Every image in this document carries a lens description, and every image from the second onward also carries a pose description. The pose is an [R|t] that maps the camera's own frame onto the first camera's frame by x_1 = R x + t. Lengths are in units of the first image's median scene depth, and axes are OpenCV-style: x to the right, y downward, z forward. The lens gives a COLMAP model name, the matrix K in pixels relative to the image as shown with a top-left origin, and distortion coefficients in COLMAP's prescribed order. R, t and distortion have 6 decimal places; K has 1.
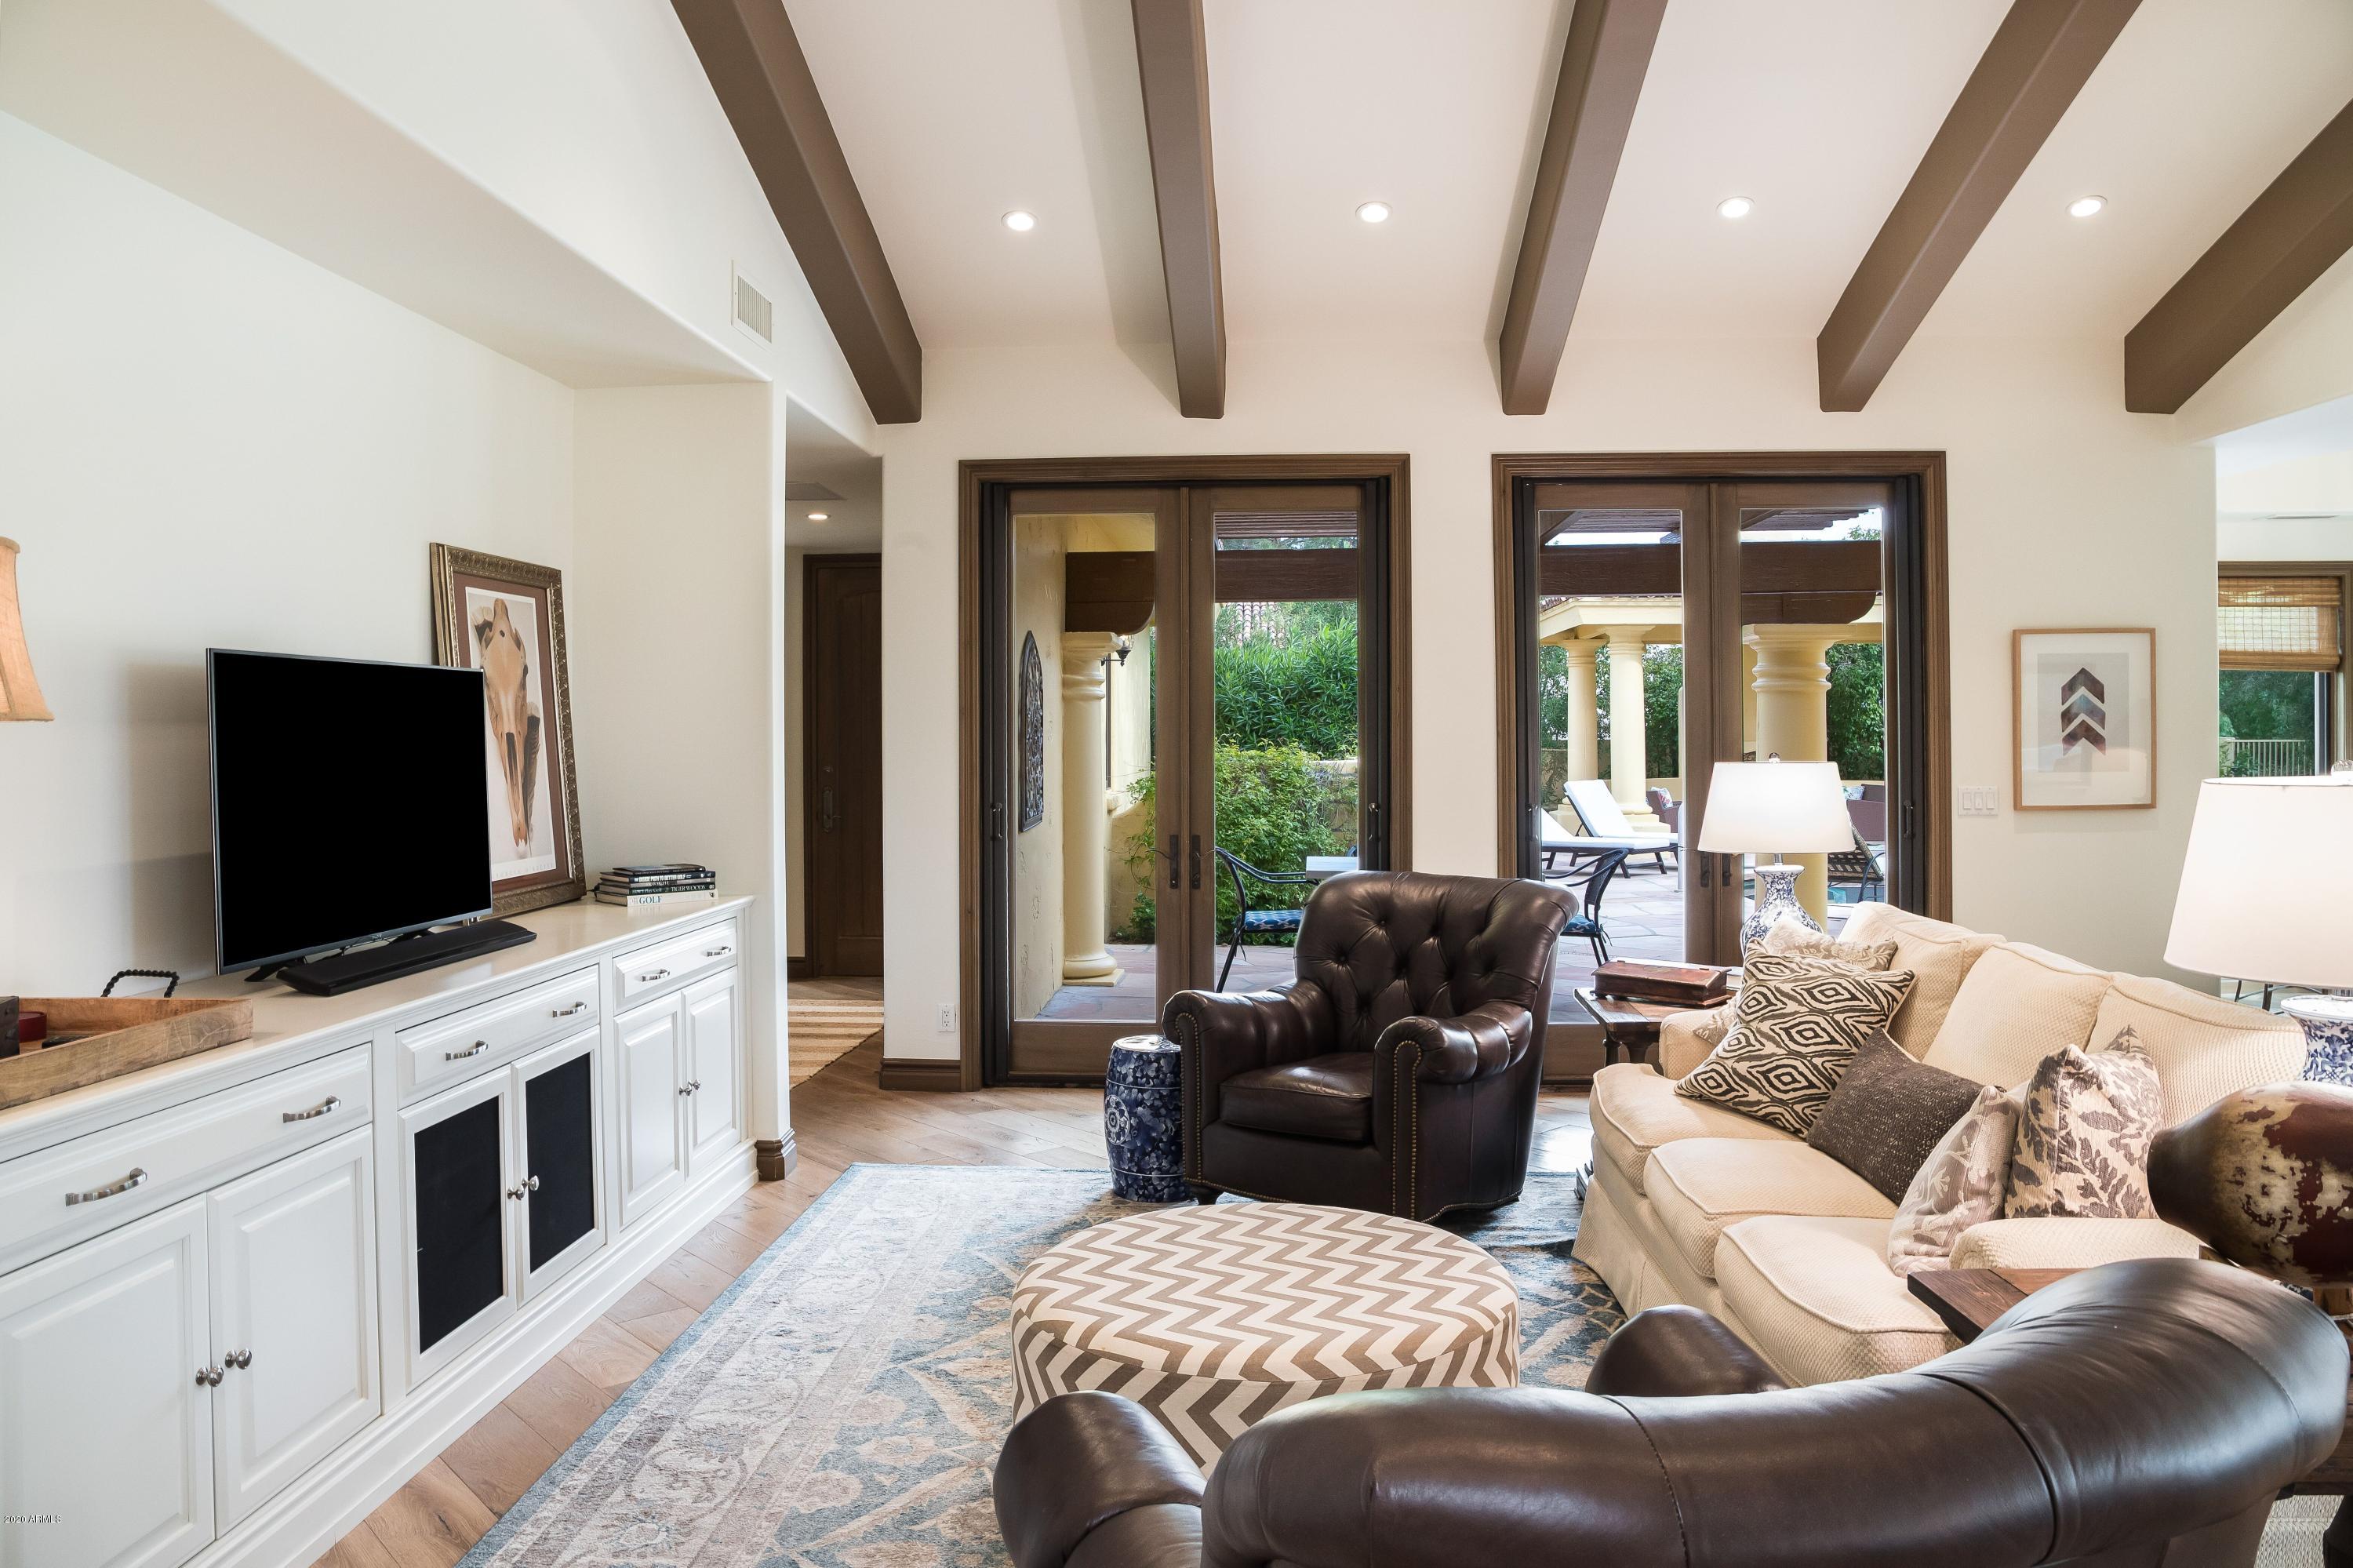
lens RADIAL K [[1689.5, 0, 1176.5], [0, 1689.5, 784.0], [0, 0, 1]] dist [0.001444, 0.000531]
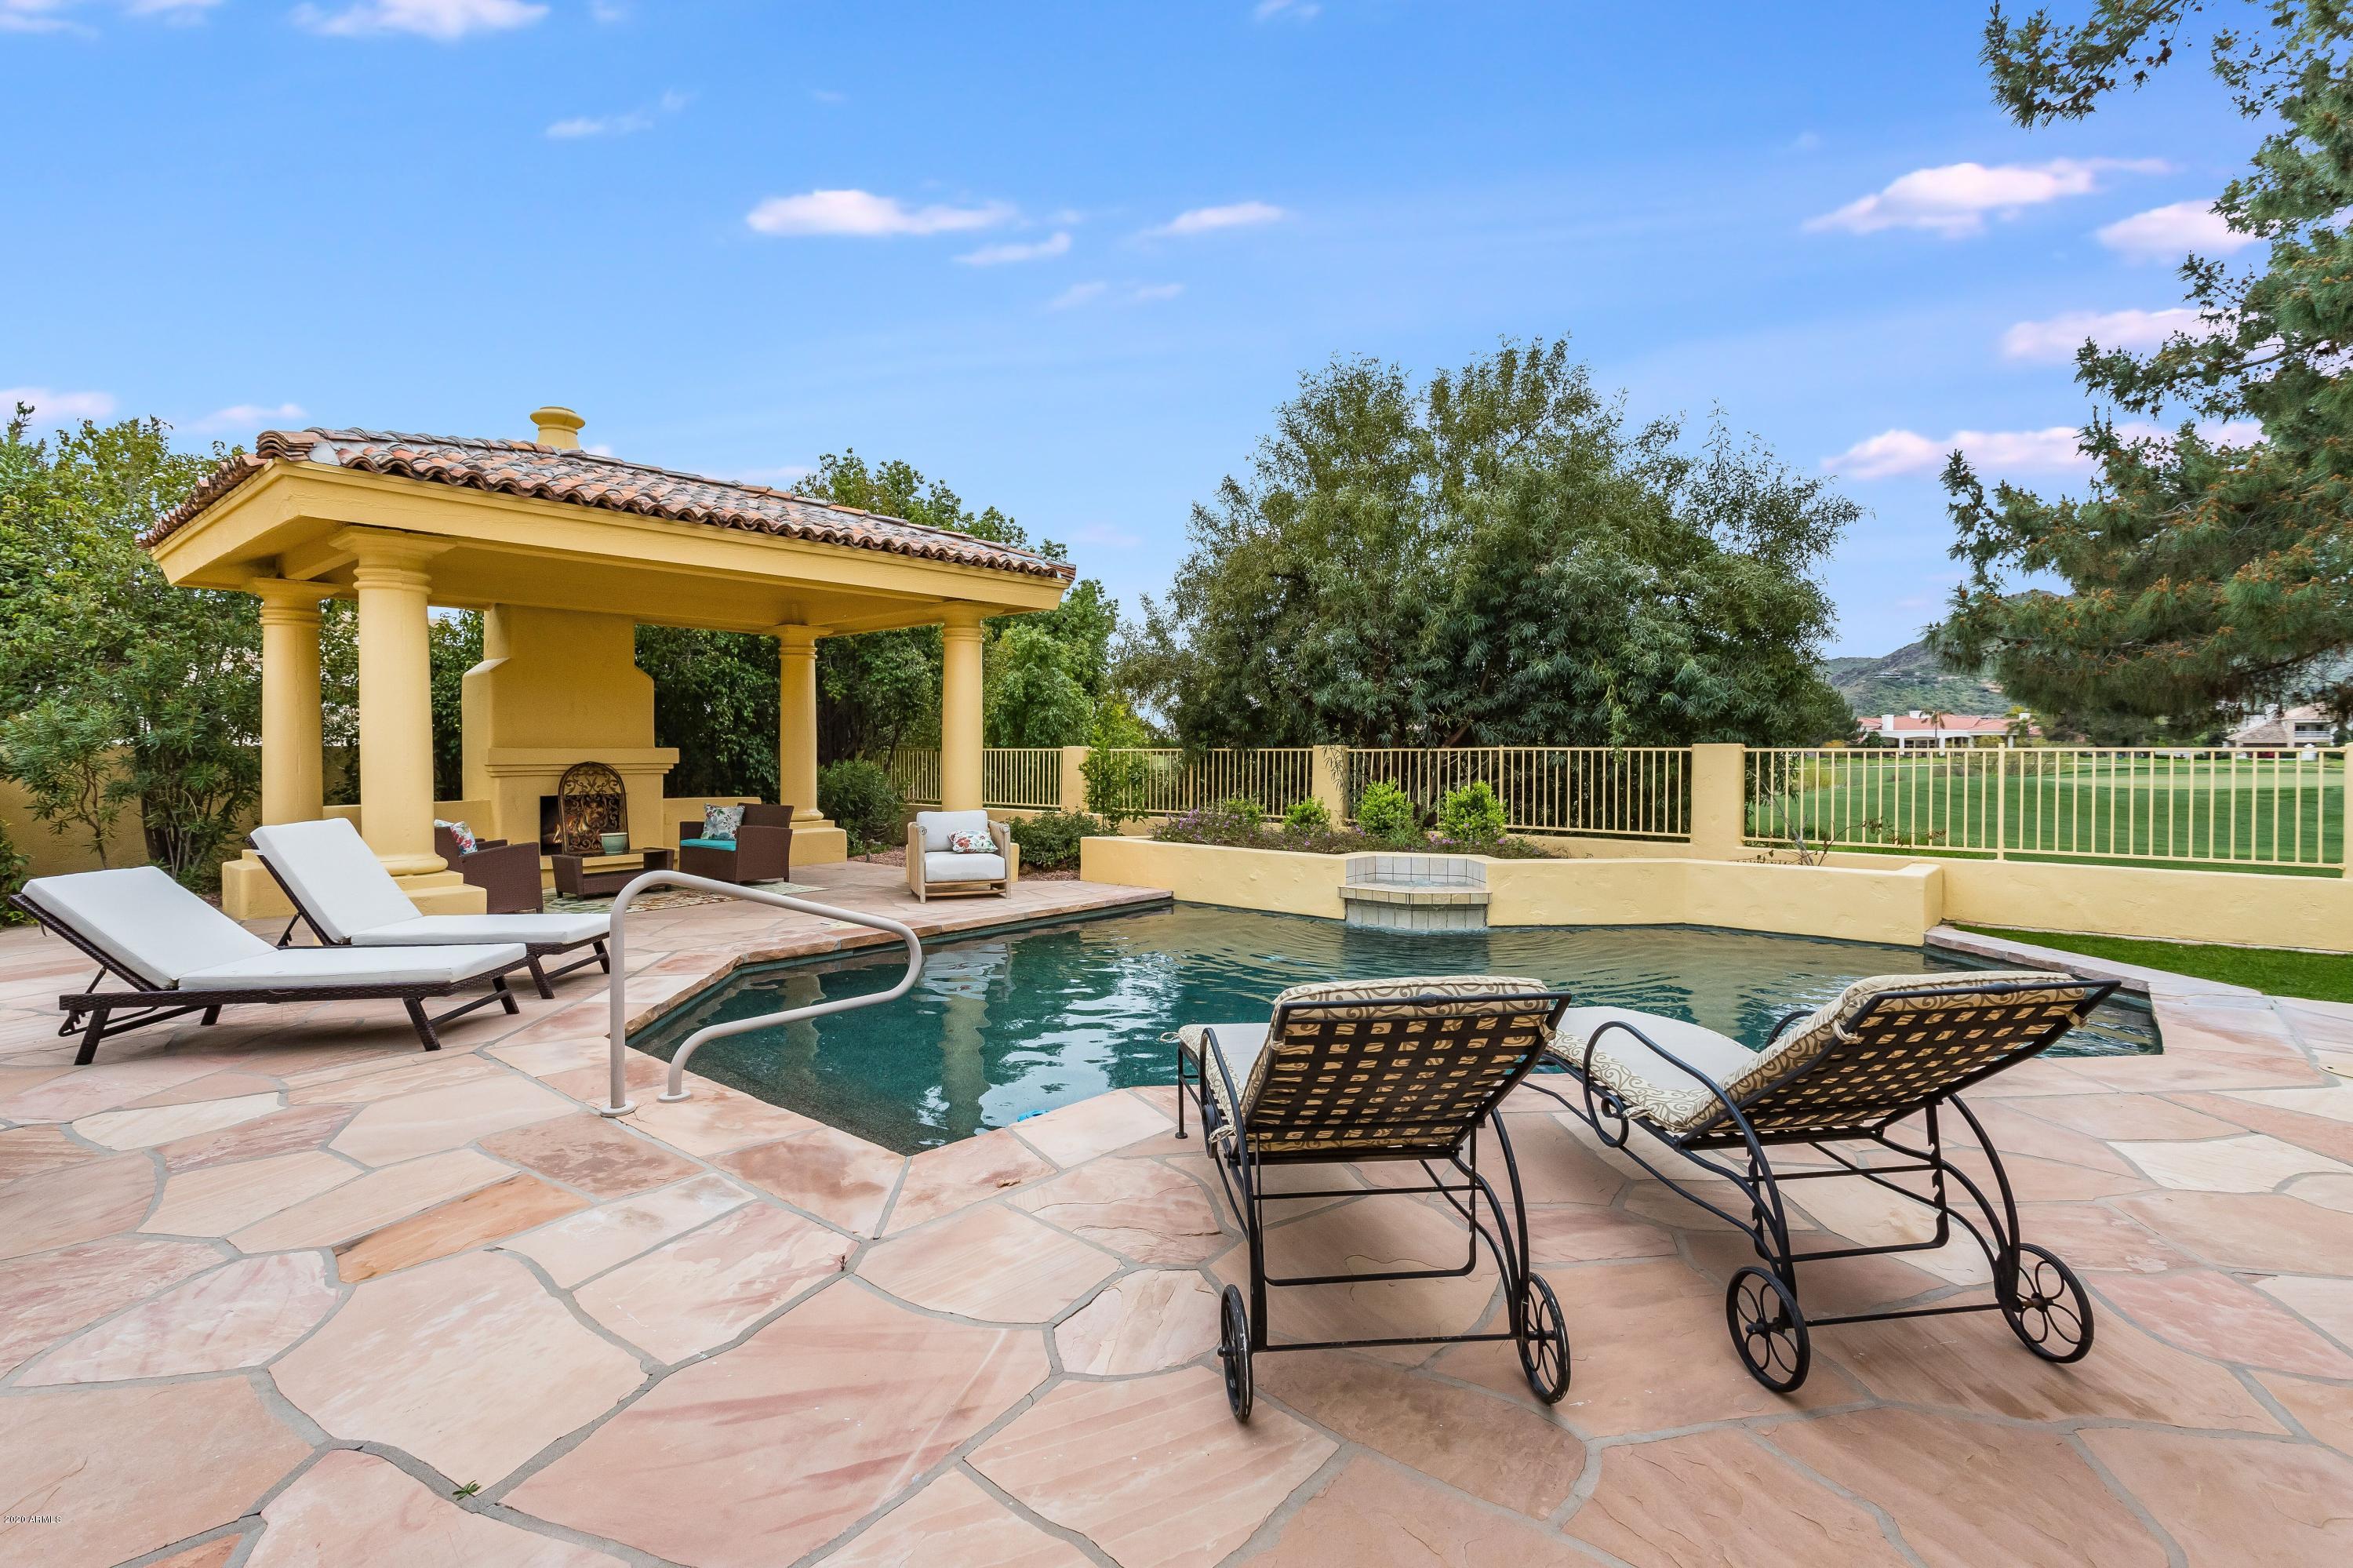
lens RADIAL K [[1100.8, 0, 1149.0], [0, 1100.8, 766.0], [0, 0, 1]] dist [0.001097, 0.000175]
pose [[0.620405, -0.005544, 0.784262, 0.171260], [0.017366, 0.999827, -0.006670, -0.015088], [-0.784089, 0.017758, 0.620394, 0.726417]]
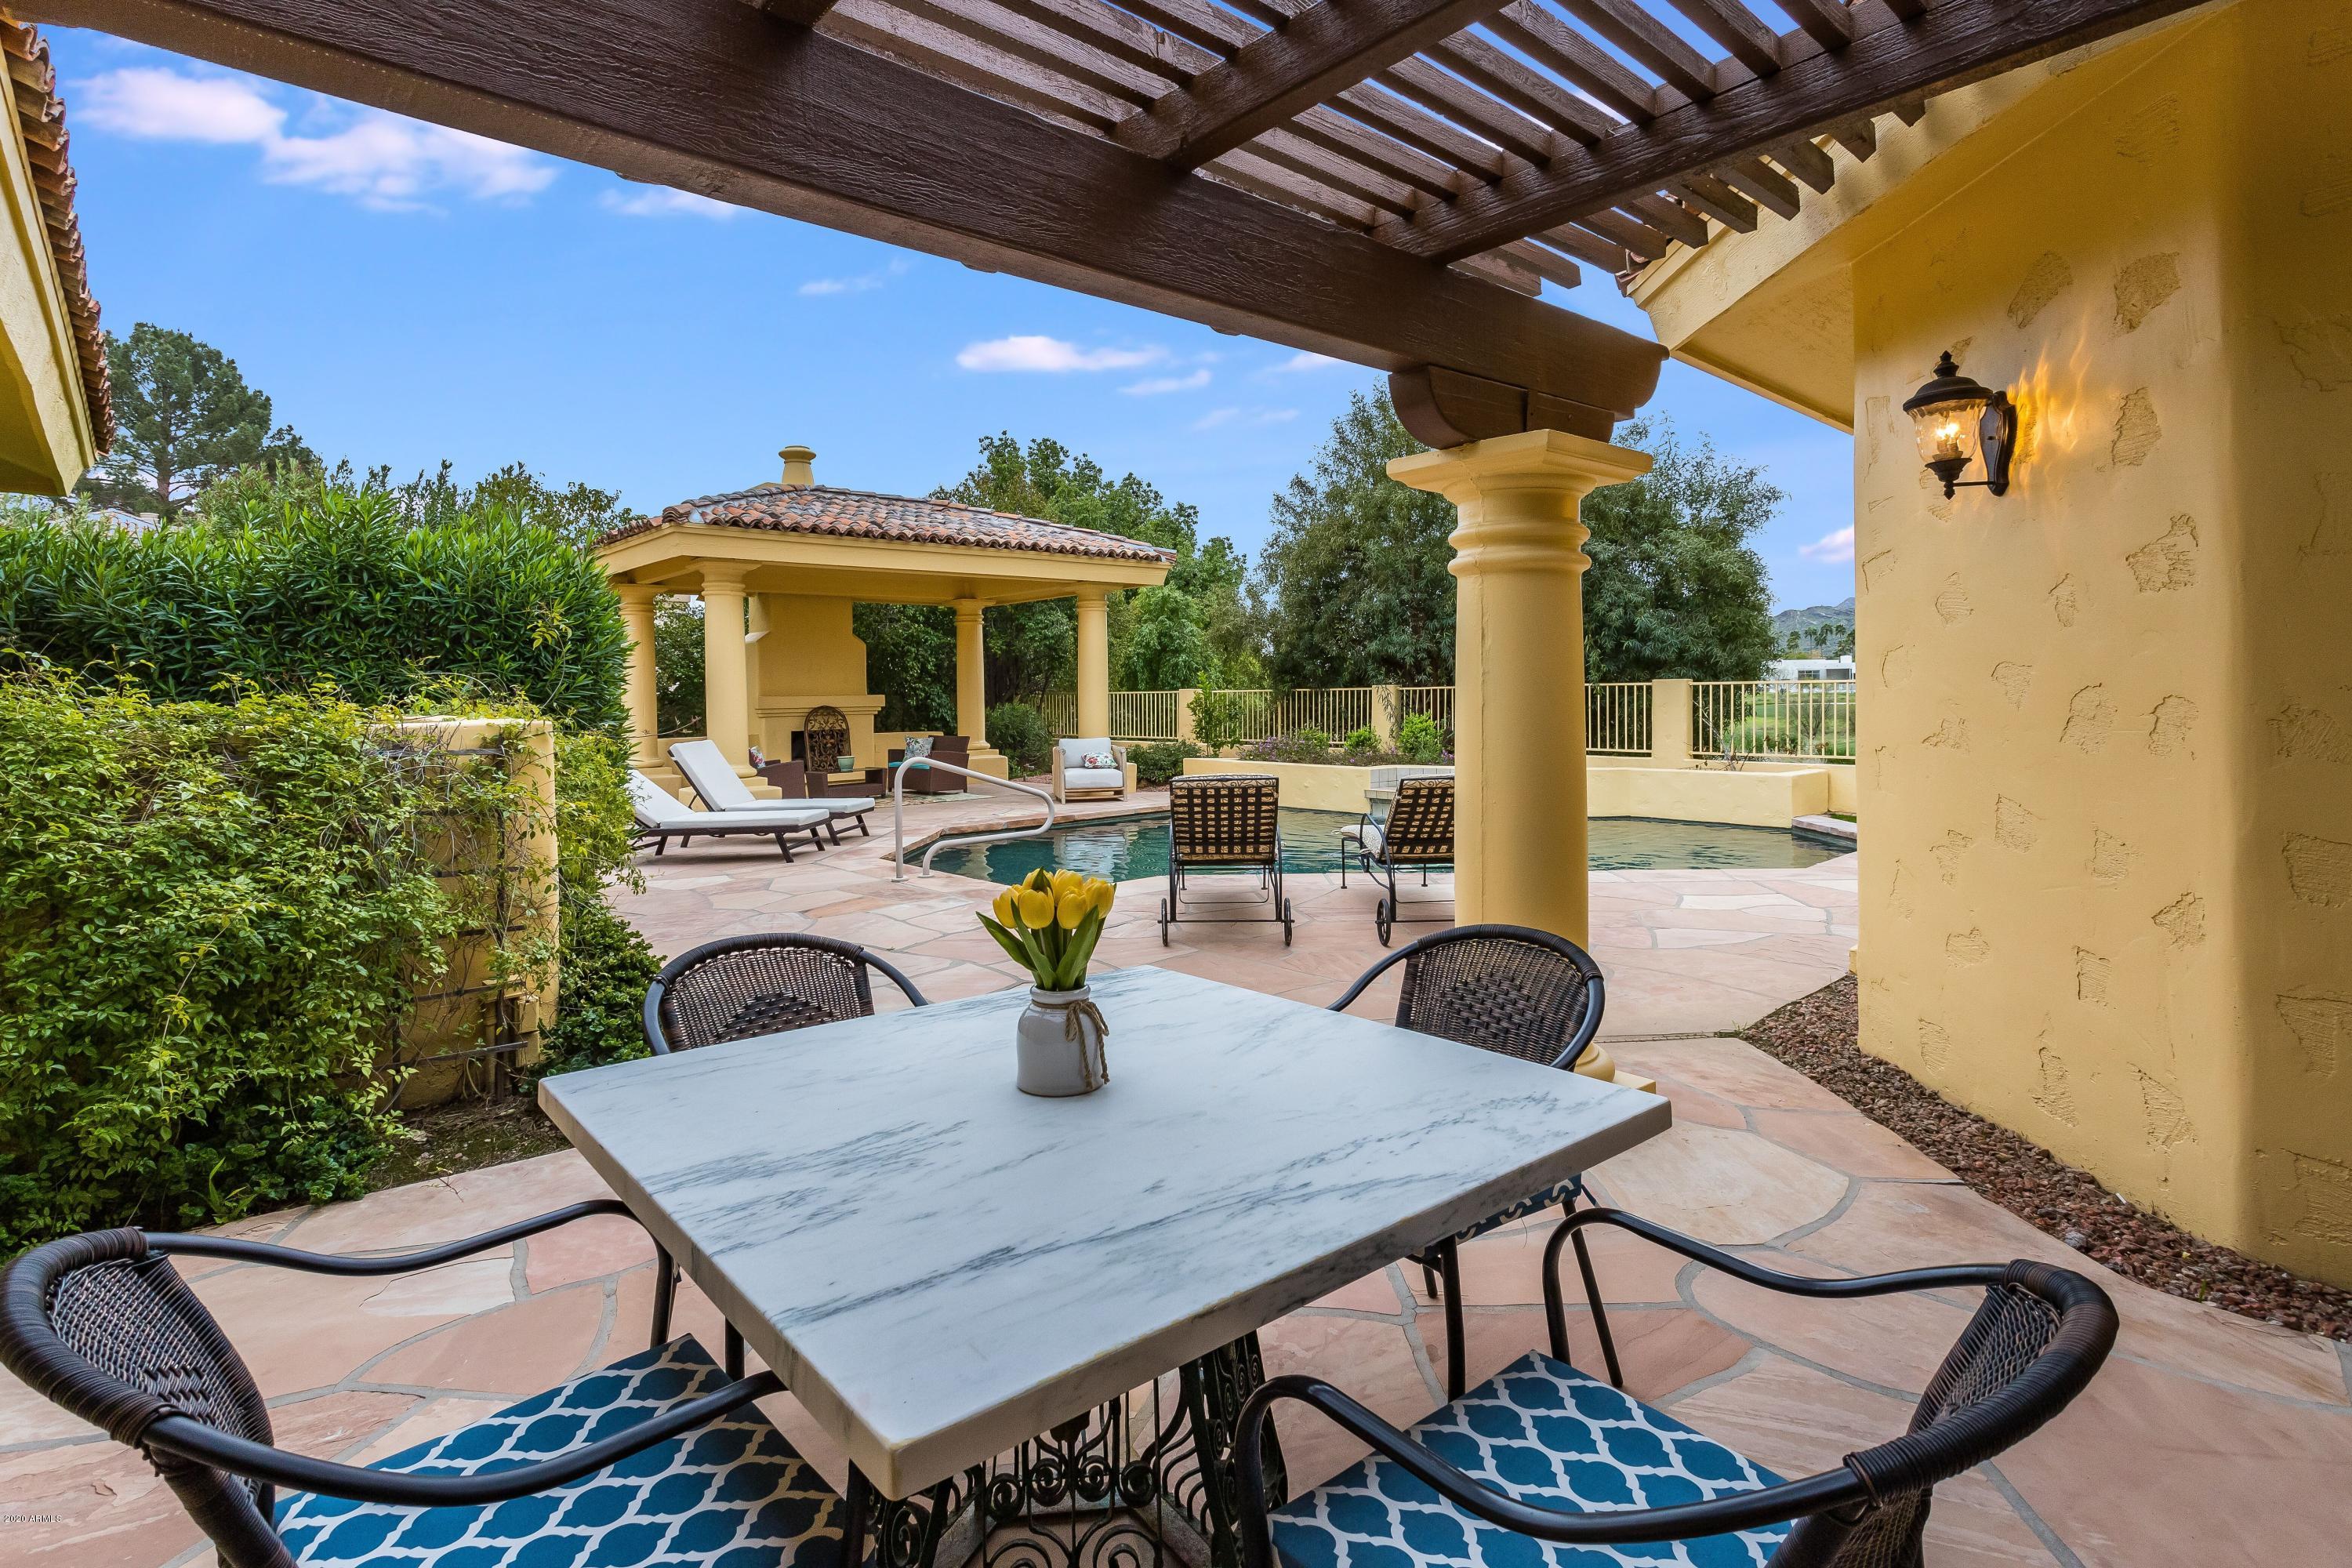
lens RADIAL K [[1156.2, 0, 1170.4], [0, 1156.2, 704.2], [0, 0, 1]] dist [0.004216, 0.000707]
pose [[0.712351, -0.011172, 0.701734, 0.013489], [0.029840, 0.999451, -0.014381, -0.006804], [-0.701188, 0.031184, 0.712294, 0.519652]]
